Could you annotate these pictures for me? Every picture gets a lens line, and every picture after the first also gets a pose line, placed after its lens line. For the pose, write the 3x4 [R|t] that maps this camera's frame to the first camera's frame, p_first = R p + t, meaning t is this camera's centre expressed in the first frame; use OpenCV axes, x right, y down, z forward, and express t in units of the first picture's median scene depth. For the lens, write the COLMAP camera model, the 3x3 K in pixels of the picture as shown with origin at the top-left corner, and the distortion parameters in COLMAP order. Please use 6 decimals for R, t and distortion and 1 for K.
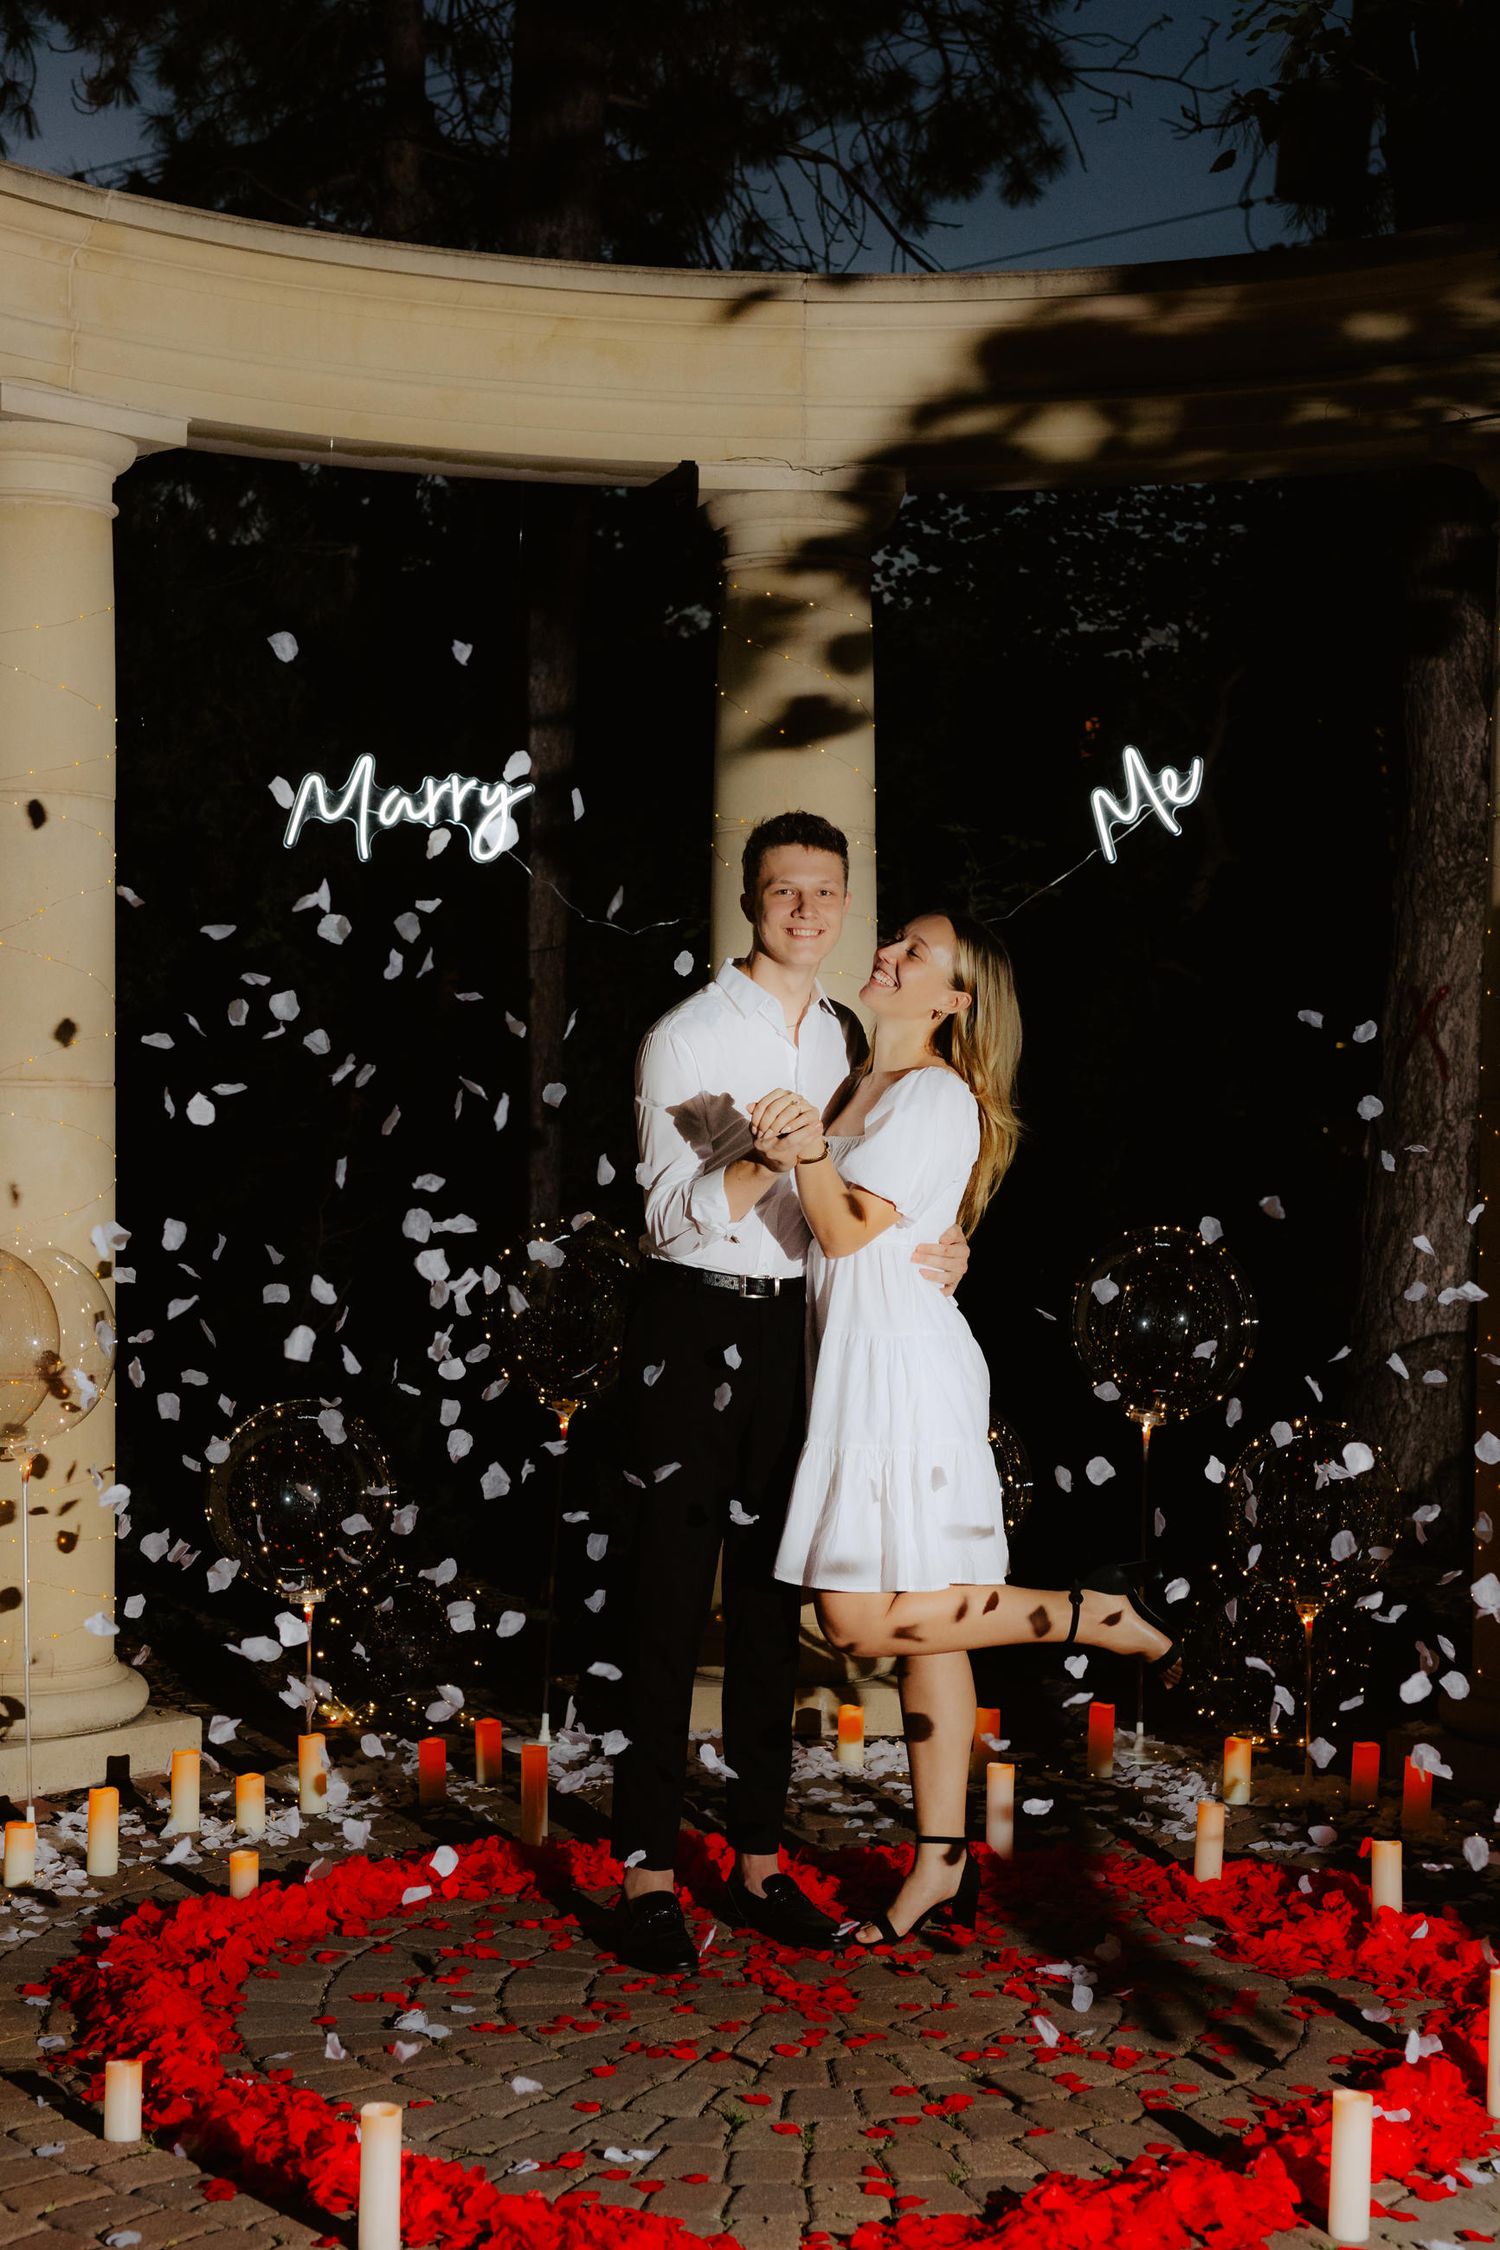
lens RADIAL K [[3283.7, 0, 750.0], [0, 3283.7, 1125.0], [0, 0, 1]] dist [0.140995, 0.000915]
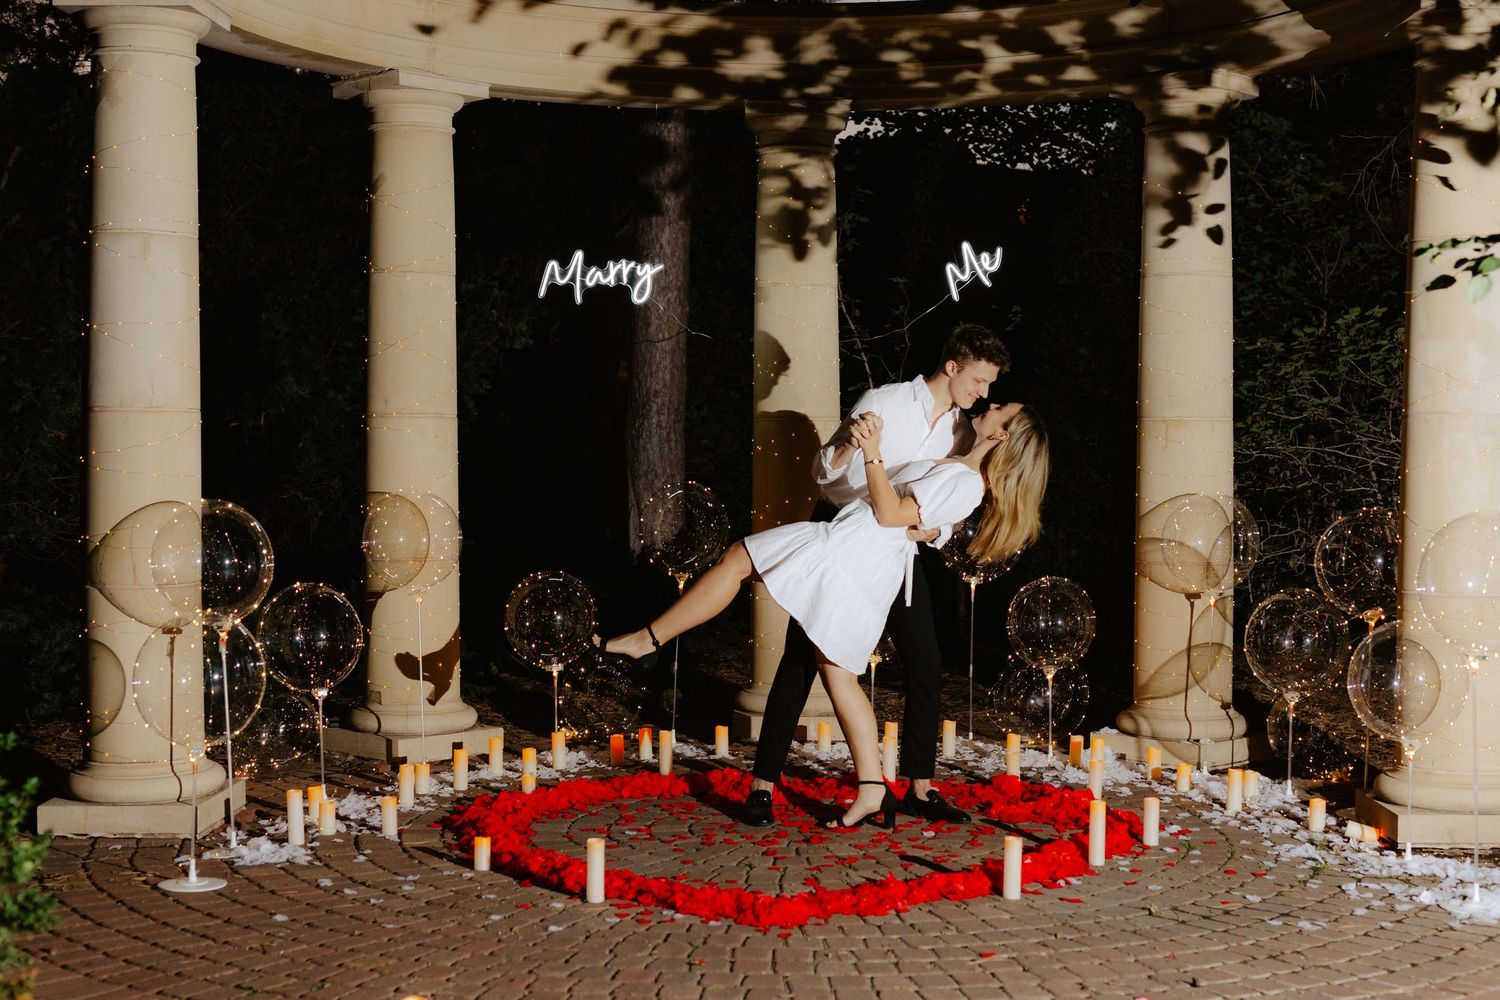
lens RADIAL K [[2168.7, 0, 776.0], [0, 2168.7, 500.7], [0, 0, 1]] dist [0.267884, 0.010354]
pose [[0.999687, -0.007459, -0.023876, 0.033062], [0.007843, 0.999841, 0.016017, 0.018879], [0.023753, -0.016199, 0.999587, -0.319476]]
